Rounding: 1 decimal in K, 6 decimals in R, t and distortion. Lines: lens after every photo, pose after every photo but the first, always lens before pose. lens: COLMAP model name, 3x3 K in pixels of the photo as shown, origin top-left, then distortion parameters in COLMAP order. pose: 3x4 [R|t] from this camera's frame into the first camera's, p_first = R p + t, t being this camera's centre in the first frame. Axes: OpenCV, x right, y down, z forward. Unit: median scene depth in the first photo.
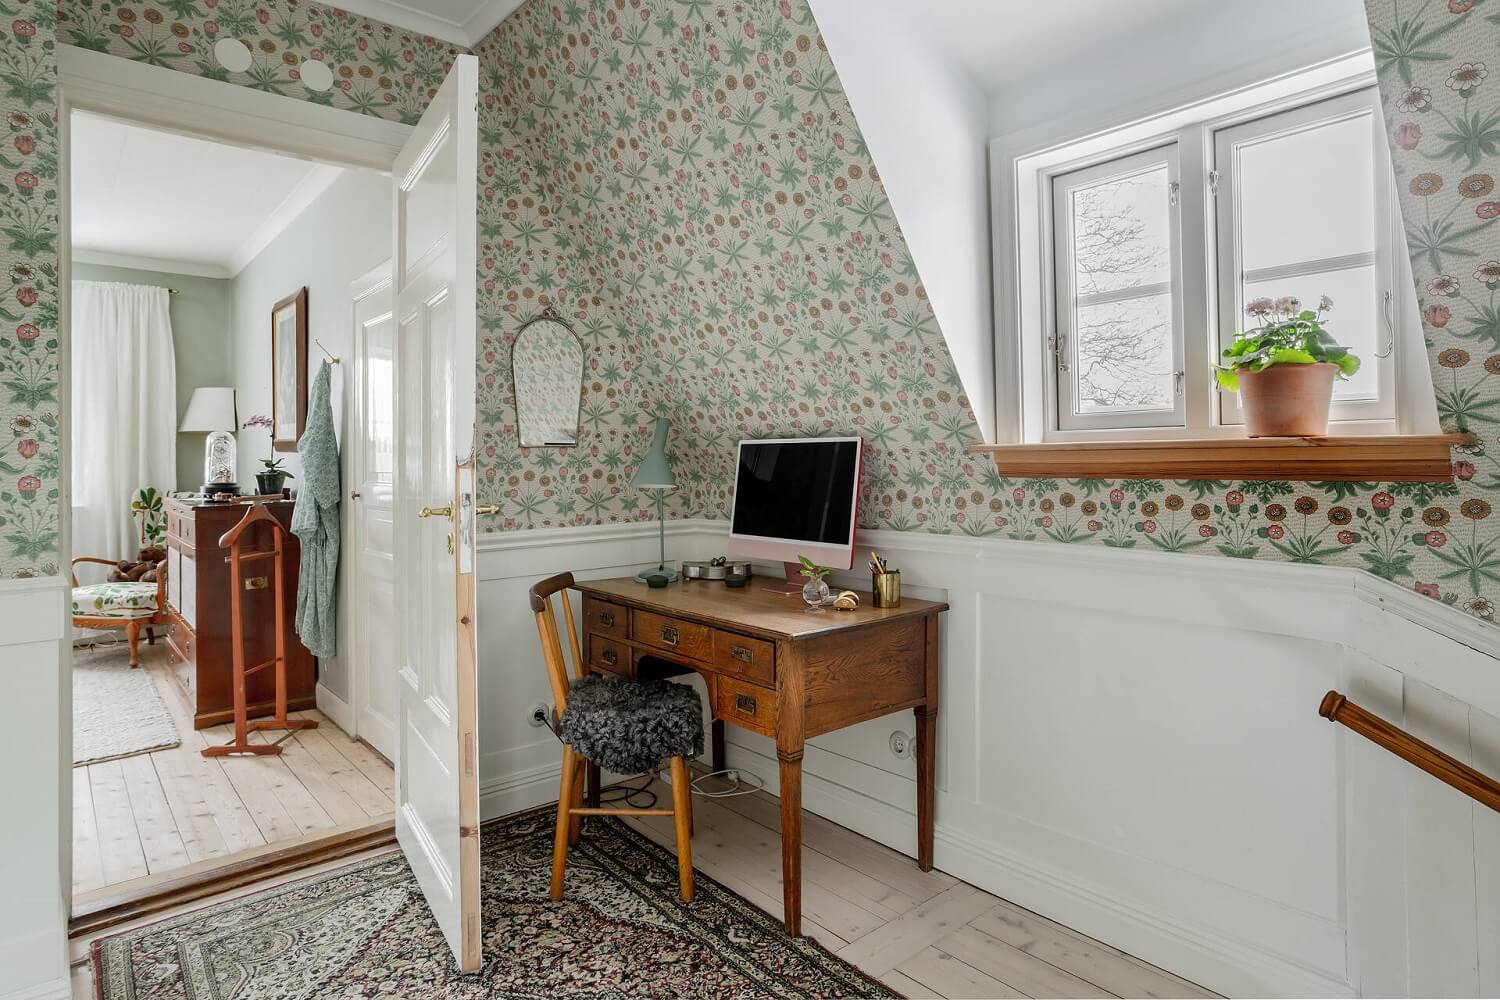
lens RADIAL K [[821.2, 0, 751.3], [0, 821.2, 461.3], [0, 0, 1]] dist [-0.002902, -0.000726]
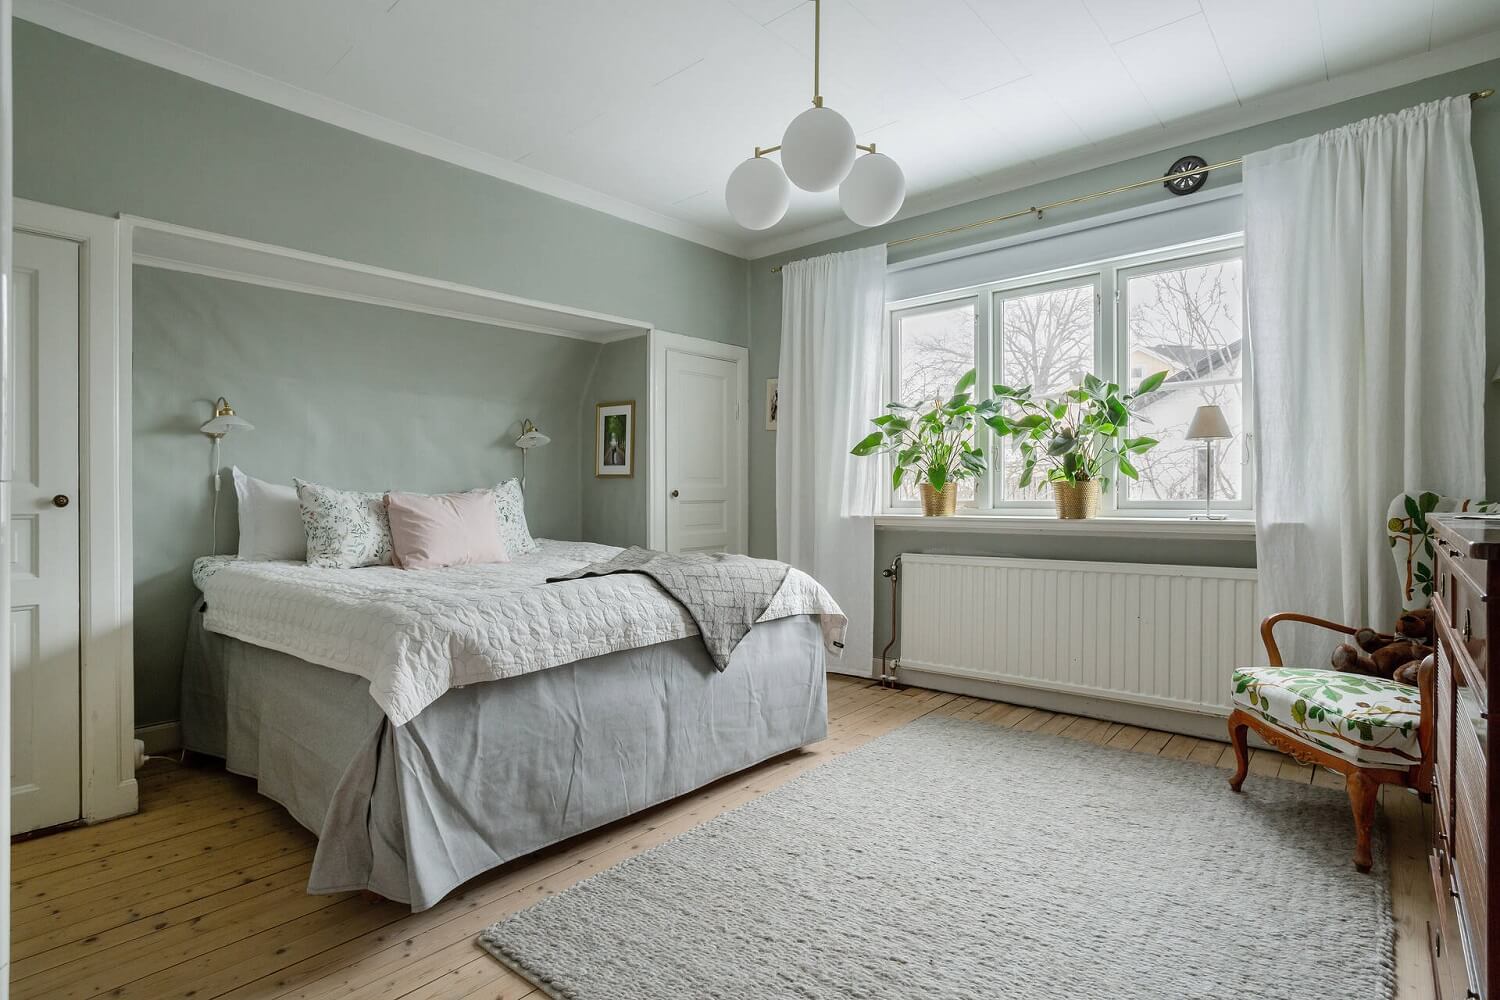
lens RADIAL K [[767.7, 0, 750.0], [0, 767.7, 500.0], [0, 0, 1]] dist [-0.000286, -0.000051]
pose [[0.158708, 0.011238, -0.987262, -0.347276], [0.011010, 0.999853, 0.013151, 0.027537], [0.987264, -0.012957, 0.158561, 0.538975]]
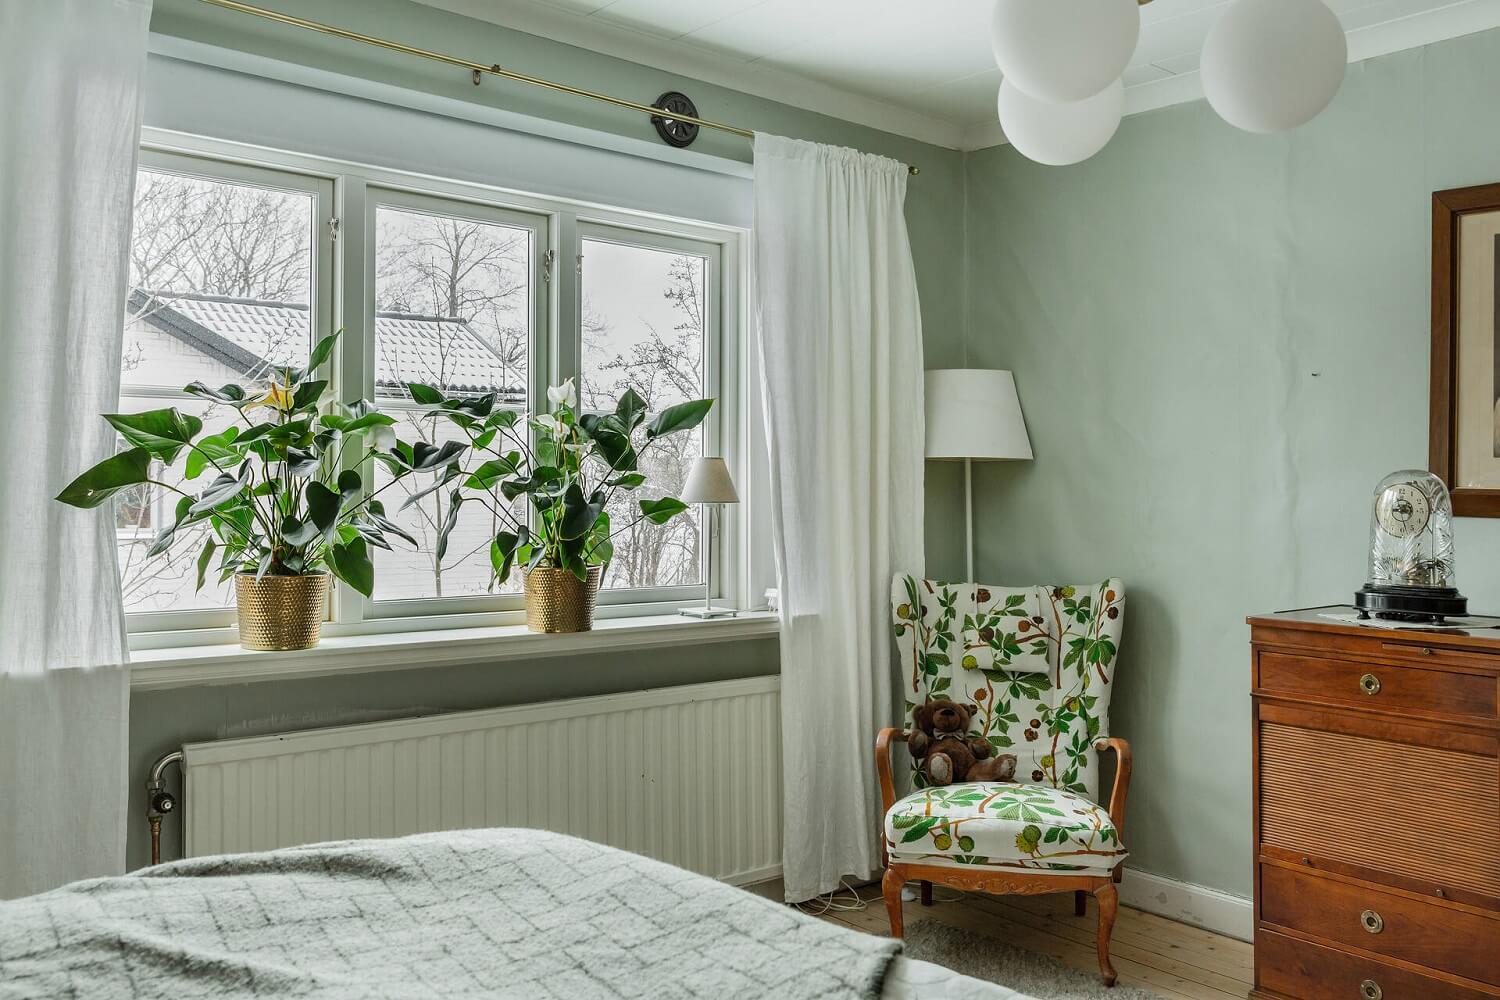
lens RADIAL K [[1241.9, 0, 750.0], [0, 1241.9, 500.0], [0, 0, 1]] dist [-0.001141, -0.002414]
pose [[0.999833, 0.005954, -0.017267, -0.867184], [-0.005893, 0.999976, 0.003626, -0.014376], [0.017288, -0.003524, 0.999844, 0.289462]]
